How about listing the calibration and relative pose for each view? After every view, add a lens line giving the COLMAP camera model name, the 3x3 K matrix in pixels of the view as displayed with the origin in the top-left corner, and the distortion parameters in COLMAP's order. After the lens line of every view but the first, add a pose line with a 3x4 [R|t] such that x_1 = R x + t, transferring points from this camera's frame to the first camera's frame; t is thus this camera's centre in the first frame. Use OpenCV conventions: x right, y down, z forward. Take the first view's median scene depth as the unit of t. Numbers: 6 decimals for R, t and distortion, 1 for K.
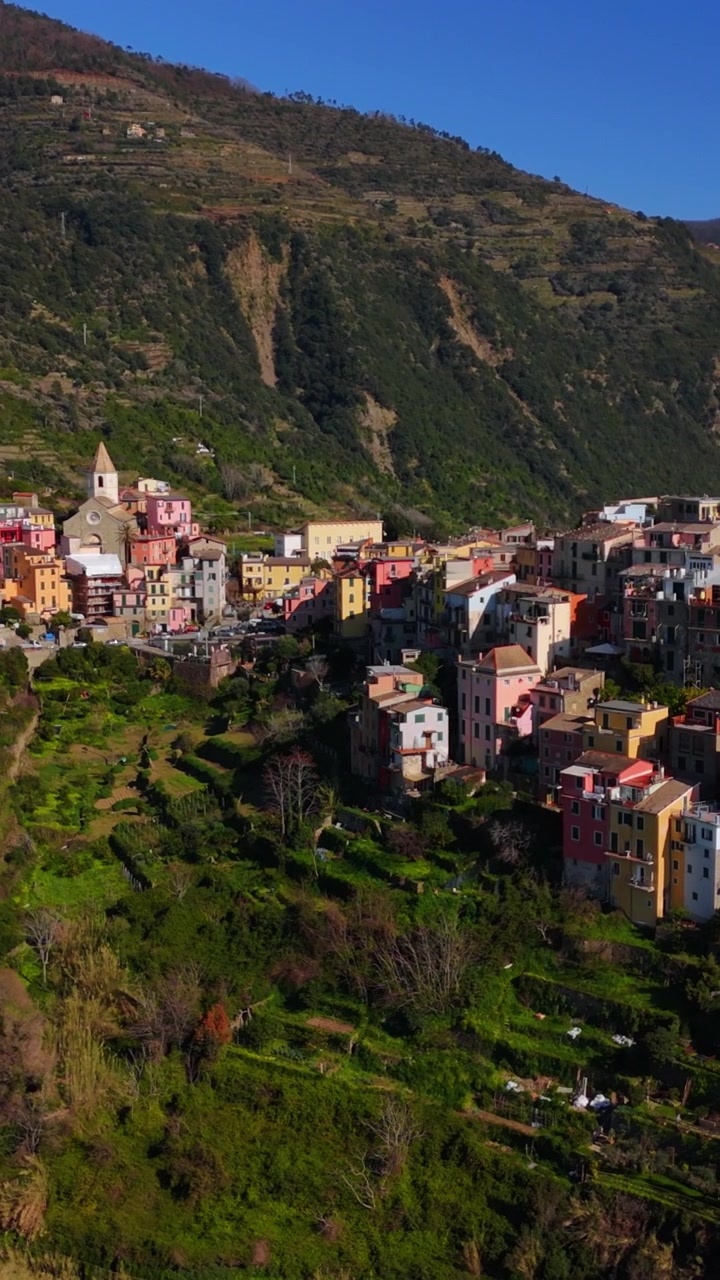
lens RADIAL K [[1652.7, 0, 360.0], [0, 1652.7, 640.0], [0, 0, 1]] dist [0.215957, -0.675286]
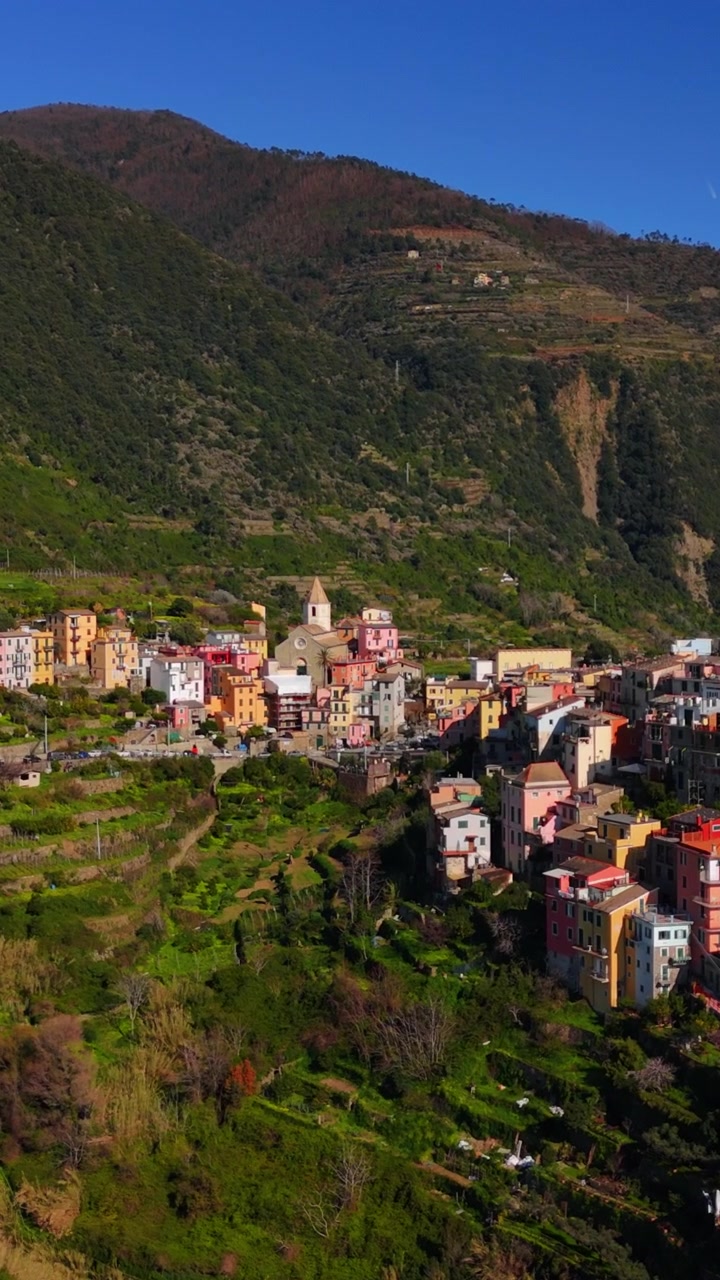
lens RADIAL K [[1652.7, 0, 360.0], [0, 1652.7, 640.0], [0, 0, 1]] dist [0.215957, -0.675286]
pose [[0.971849, 0.012018, -0.235297, 0.169161], [-0.029527, 0.997037, -0.071033, 0.003144], [0.233746, 0.075981, 0.969324, -0.091625]]
